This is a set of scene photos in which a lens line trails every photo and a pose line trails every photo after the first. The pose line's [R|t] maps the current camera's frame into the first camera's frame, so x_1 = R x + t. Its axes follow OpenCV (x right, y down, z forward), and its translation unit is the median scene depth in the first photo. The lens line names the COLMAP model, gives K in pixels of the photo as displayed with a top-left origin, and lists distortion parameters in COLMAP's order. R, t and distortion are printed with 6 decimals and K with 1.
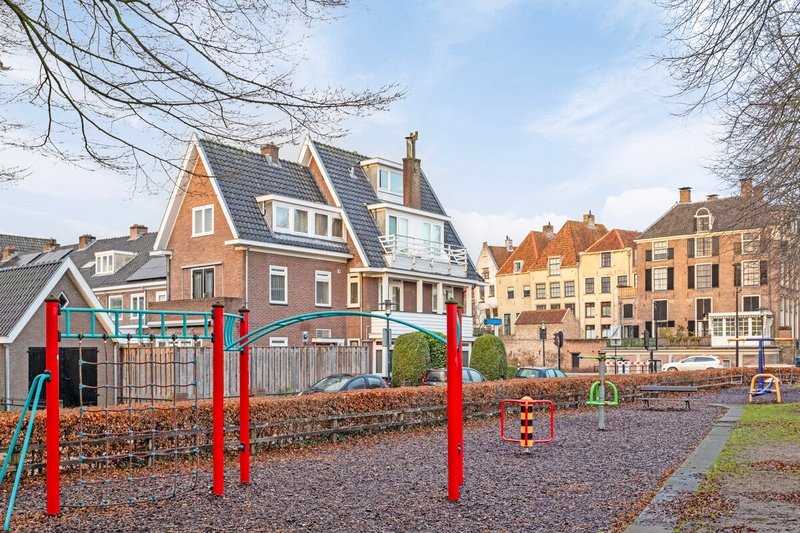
lens RADIAL K [[716.2, 0, 398.2], [0, 716.2, 282.8], [0, 0, 1]] dist [0.015739, -0.000207]
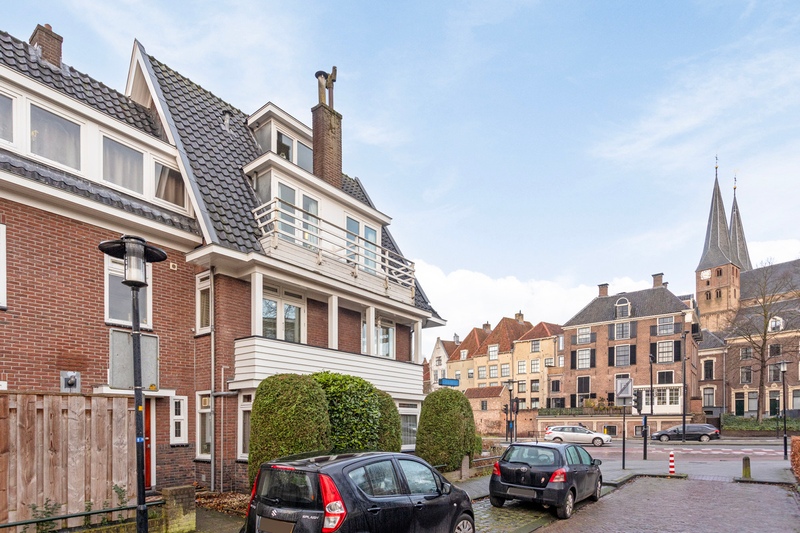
lens RADIAL K [[448.9, 0, 402.2], [0, 448.9, 413.3], [0, 0, 1]] dist [0.002214, -0.000315]
pose [[0.999125, -0.002520, 0.041742, 0.031836], [-0.000741, 0.996959, 0.077929, 0.028824], [-0.041812, -0.077892, 0.996085, 0.273952]]
